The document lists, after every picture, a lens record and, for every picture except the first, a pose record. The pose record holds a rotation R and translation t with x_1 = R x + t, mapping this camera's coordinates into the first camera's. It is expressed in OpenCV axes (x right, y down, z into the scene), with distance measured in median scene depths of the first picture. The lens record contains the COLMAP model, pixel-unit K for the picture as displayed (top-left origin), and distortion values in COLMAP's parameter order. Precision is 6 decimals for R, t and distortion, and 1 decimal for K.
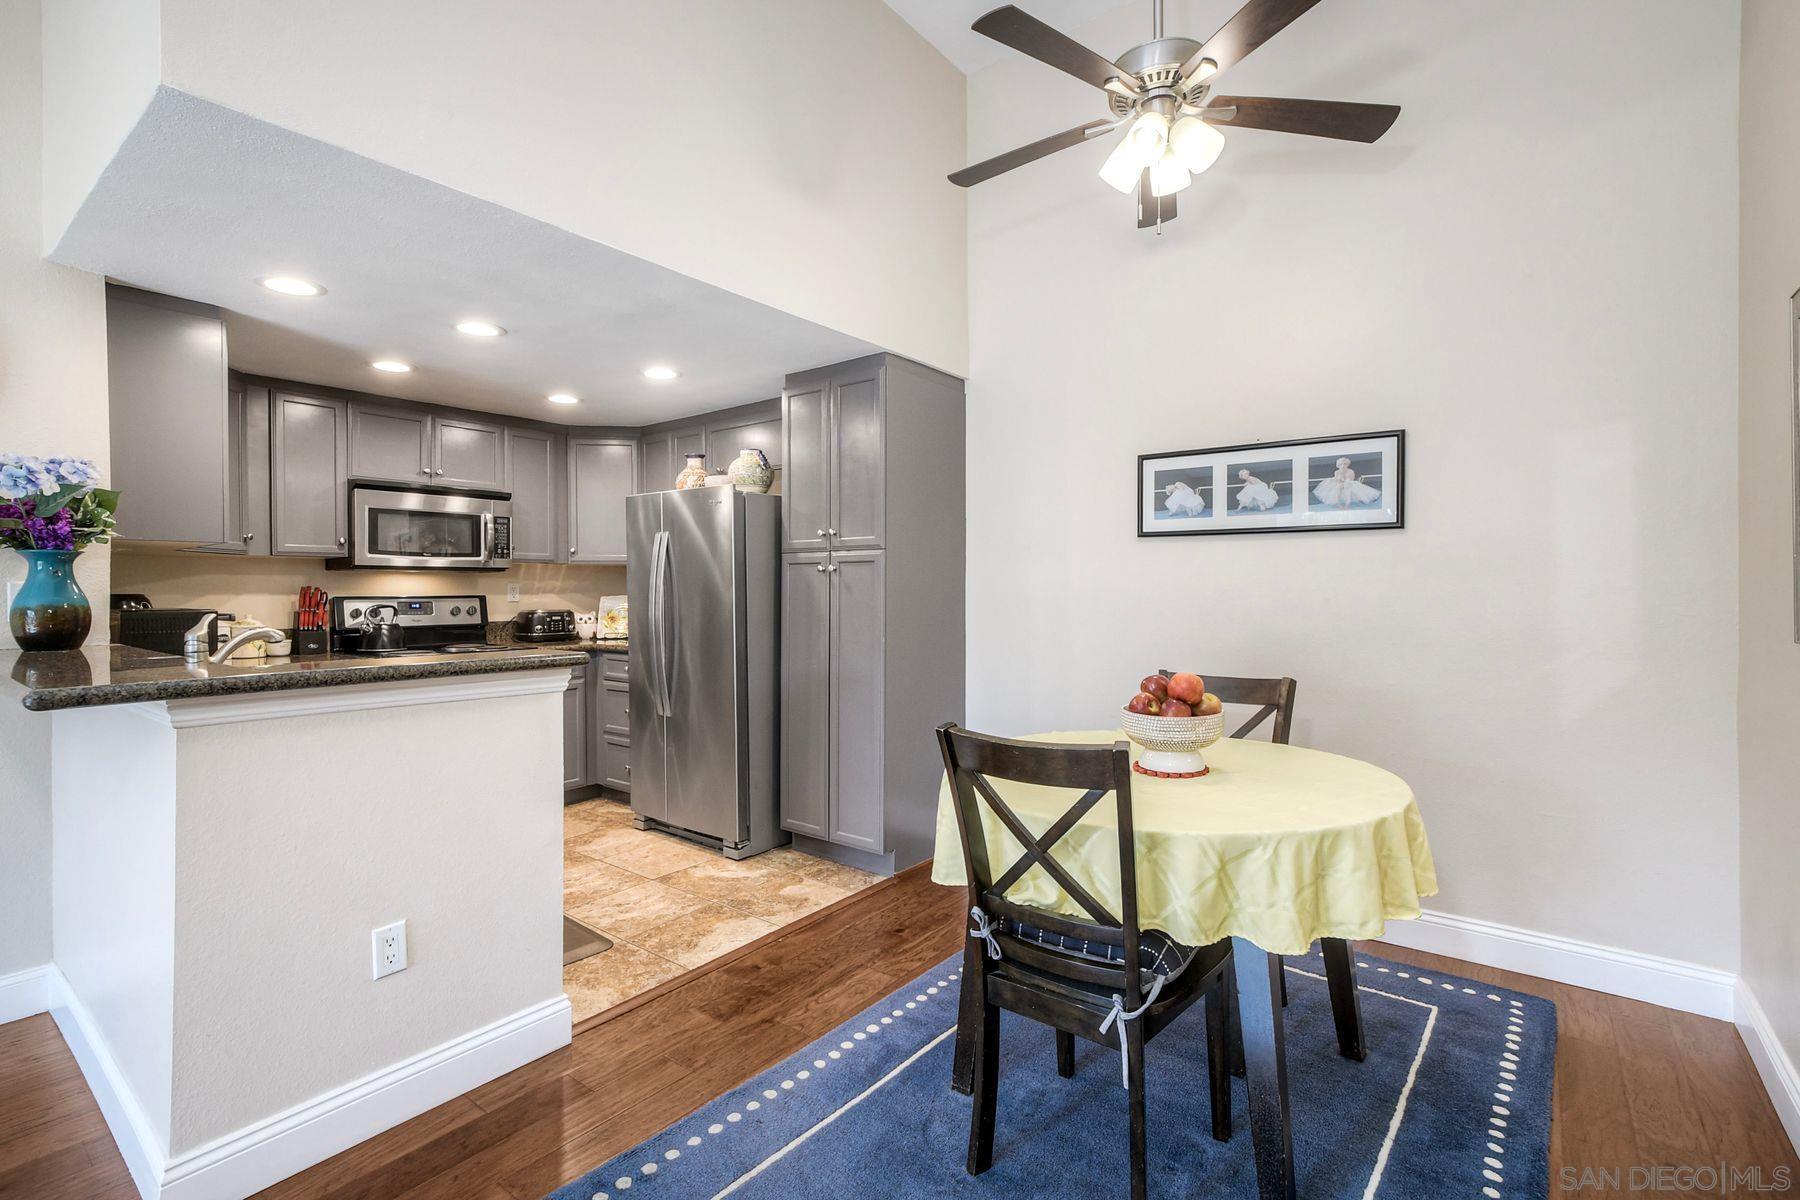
lens RADIAL K [[805.1, 0, 903.1], [0, 805.1, 589.1], [0, 0, 1]] dist [0.003533, -0.002063]
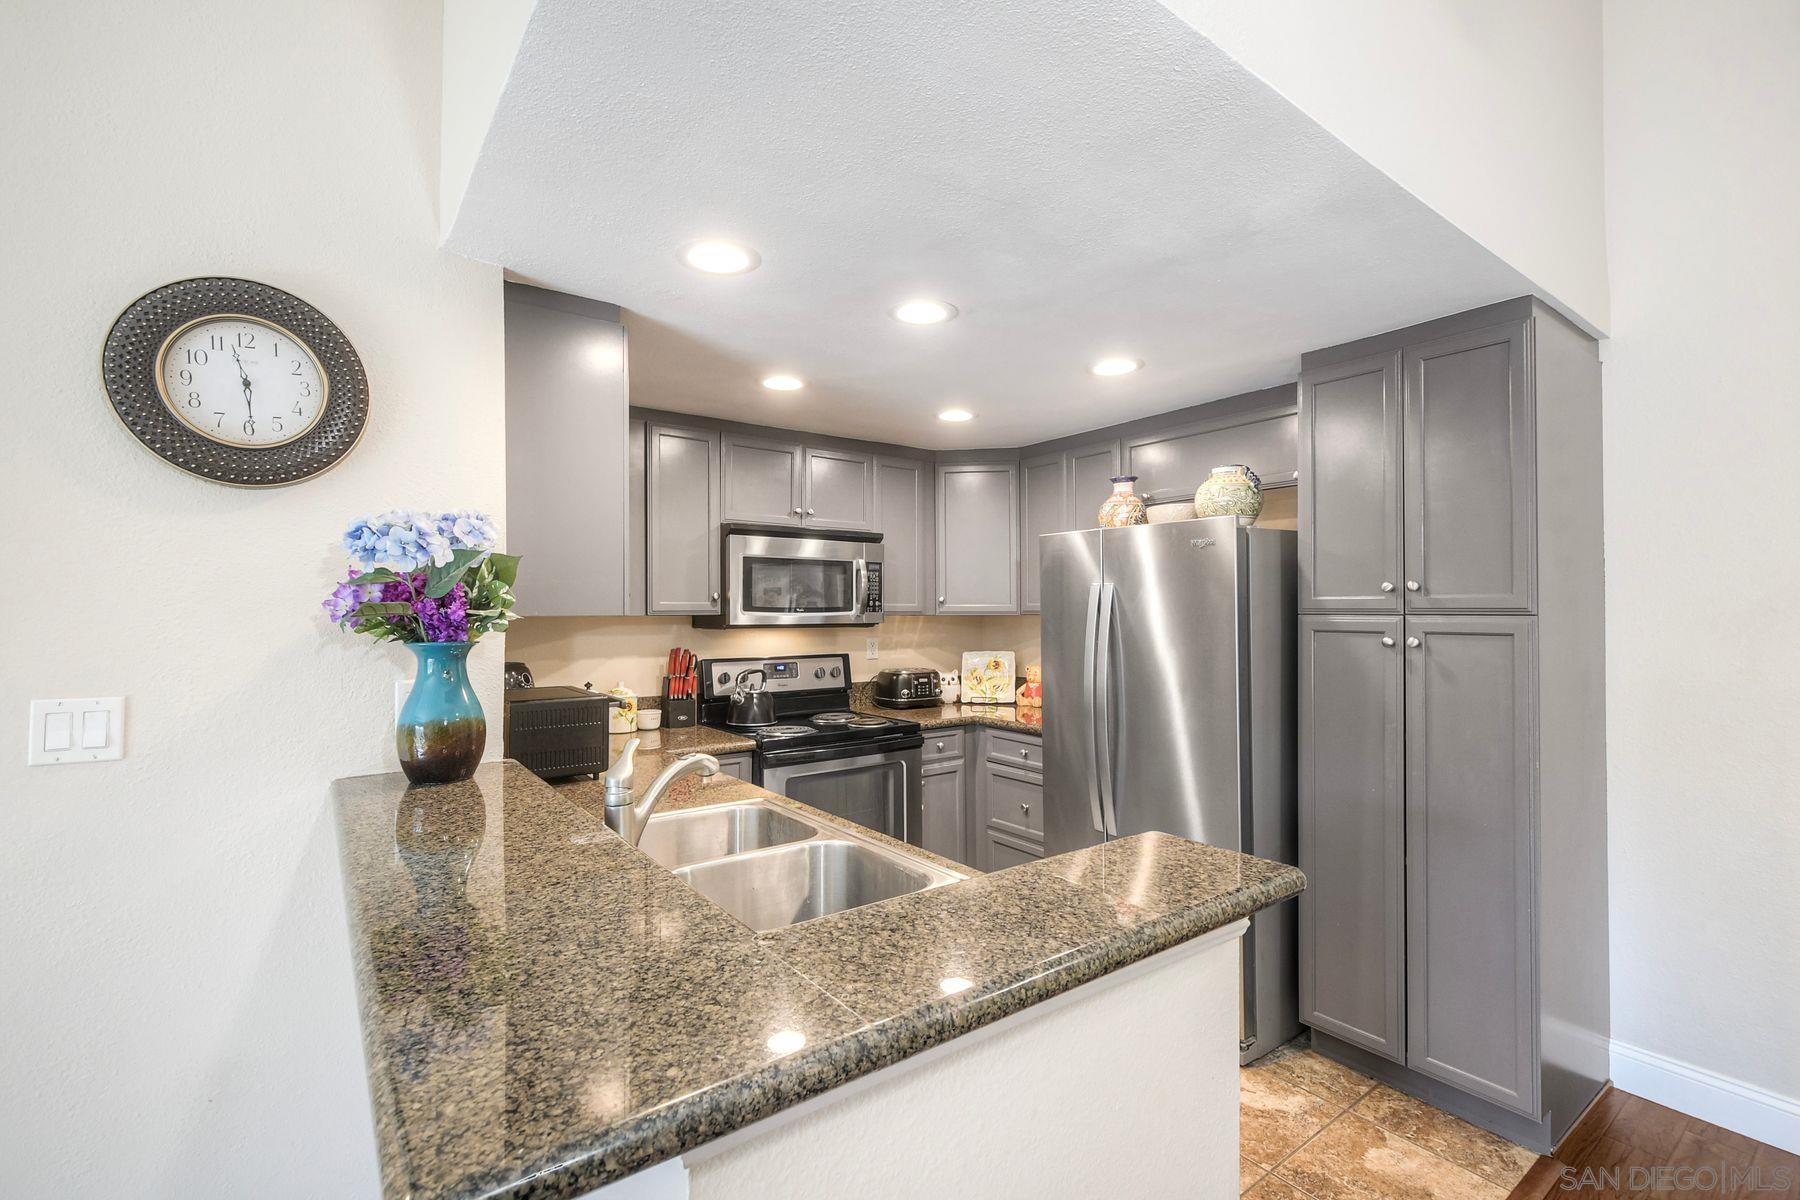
lens RADIAL K [[805.1, 0, 916.4], [0, 805.1, 600.2], [0, 0, 1]] dist [0.003533, -0.002063]
pose [[0.963217, -0.001281, -0.268720, -0.286290], [-0.002309, 0.999912, -0.013046, -0.048289], [0.268713, 0.013186, 0.963130, 0.263610]]
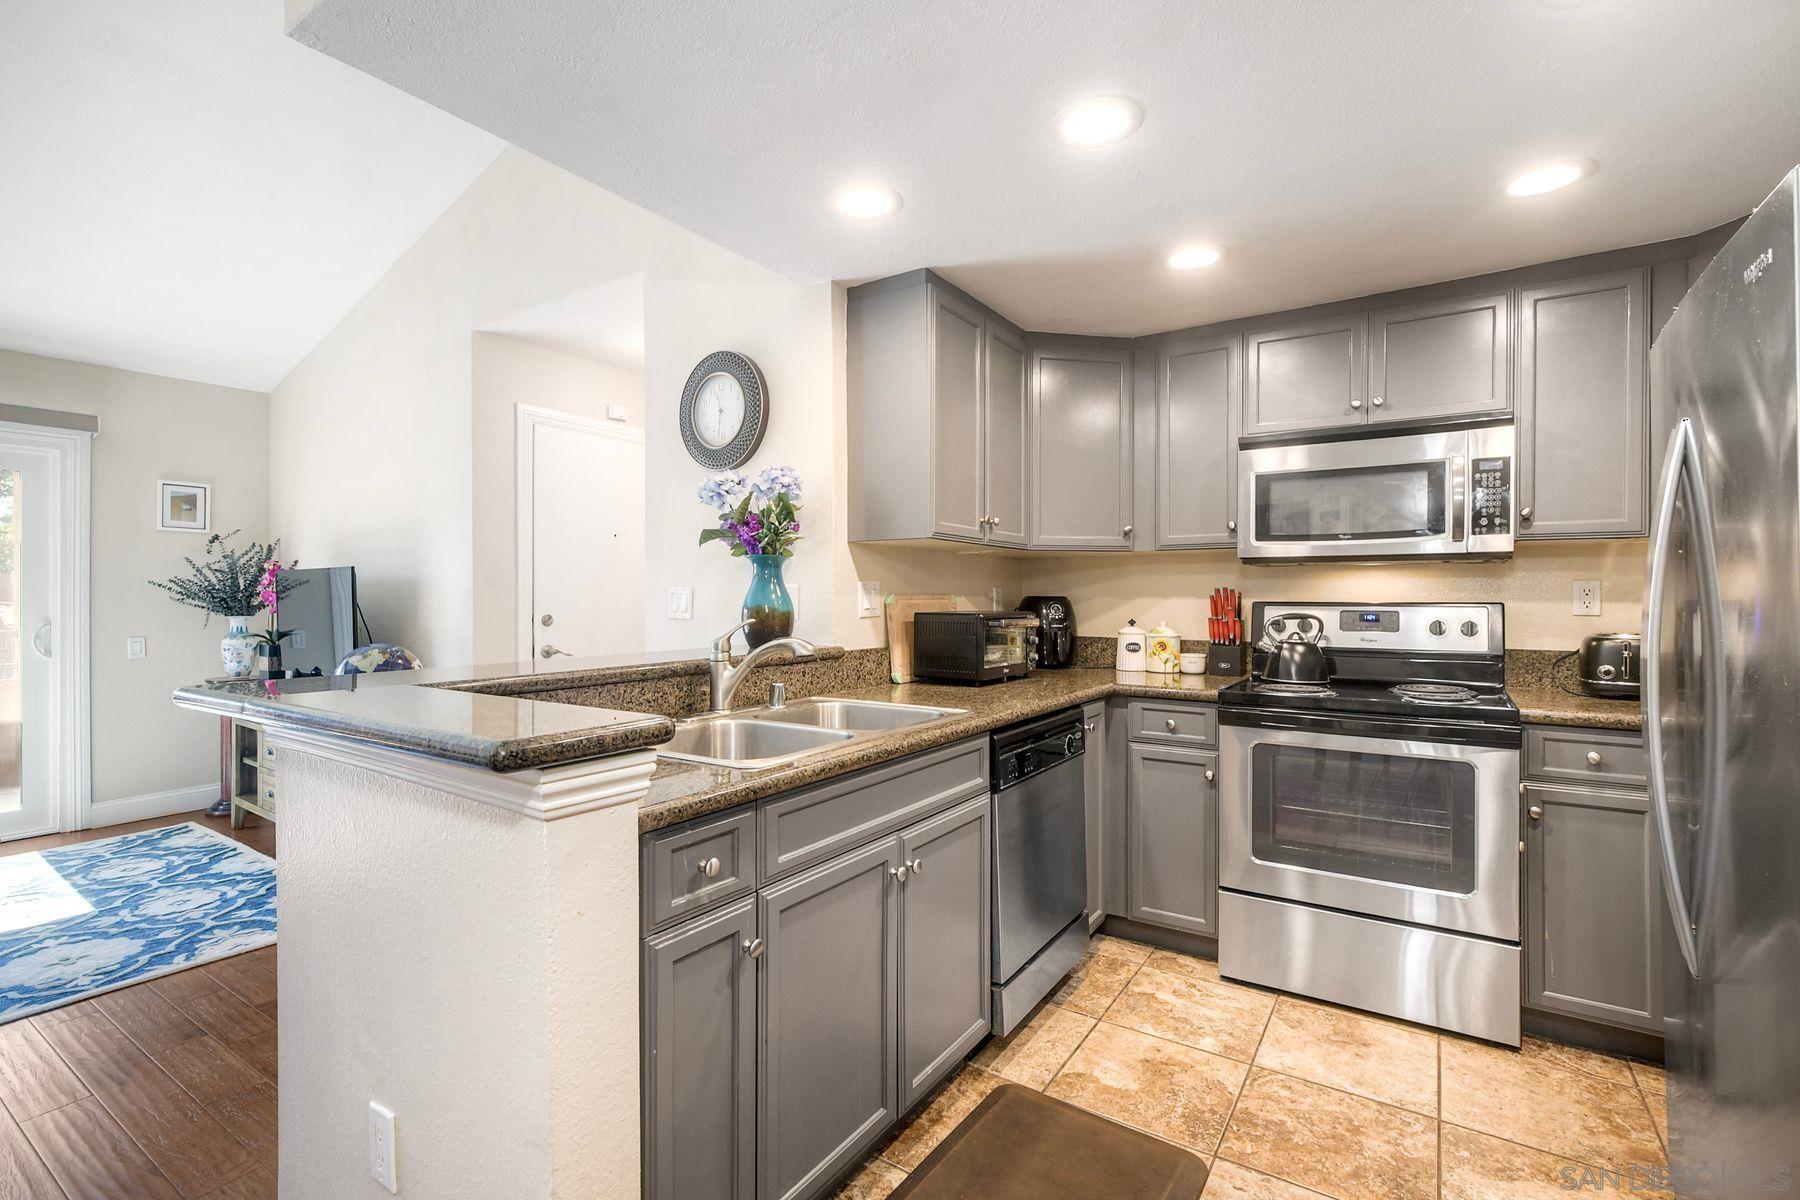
lens RADIAL K [[805.1, 0, 904.9], [0, 805.1, 598.5], [0, 0, 1]] dist [0.003533, -0.002063]
pose [[0.071895, 0.006438, -0.997391, 0.017269], [0.000148, 0.999979, 0.006466, 0.001549], [0.997412, -0.000612, 0.071893, 0.698265]]
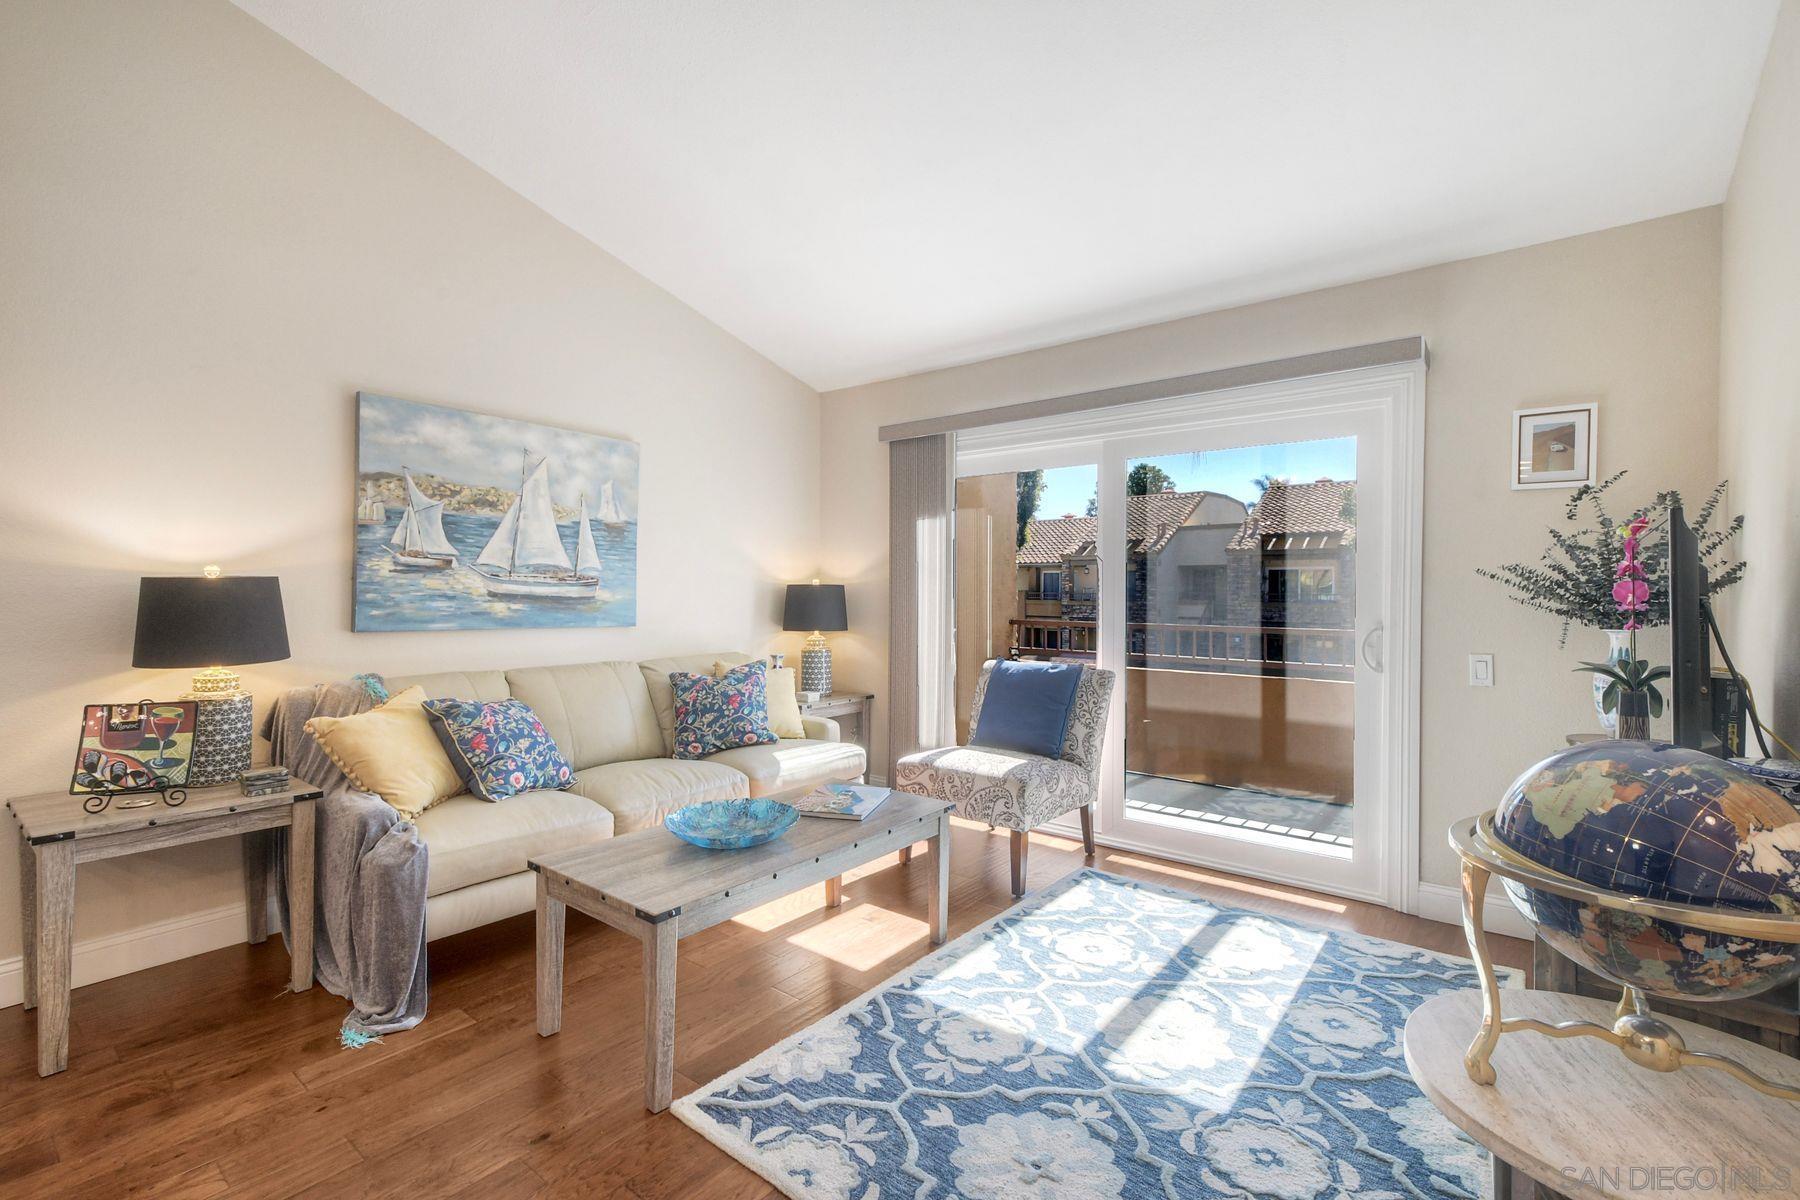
lens RADIAL K [[805.1, 0, 909.6], [0, 805.1, 595.4], [0, 0, 1]] dist [0.003533, -0.002063]
pose [[-0.999891, 0.002402, 0.014553, -0.706262], [0.002466, 0.999987, 0.004423, 0.003476], [-0.014542, 0.004459, -0.999884, 0.452538]]
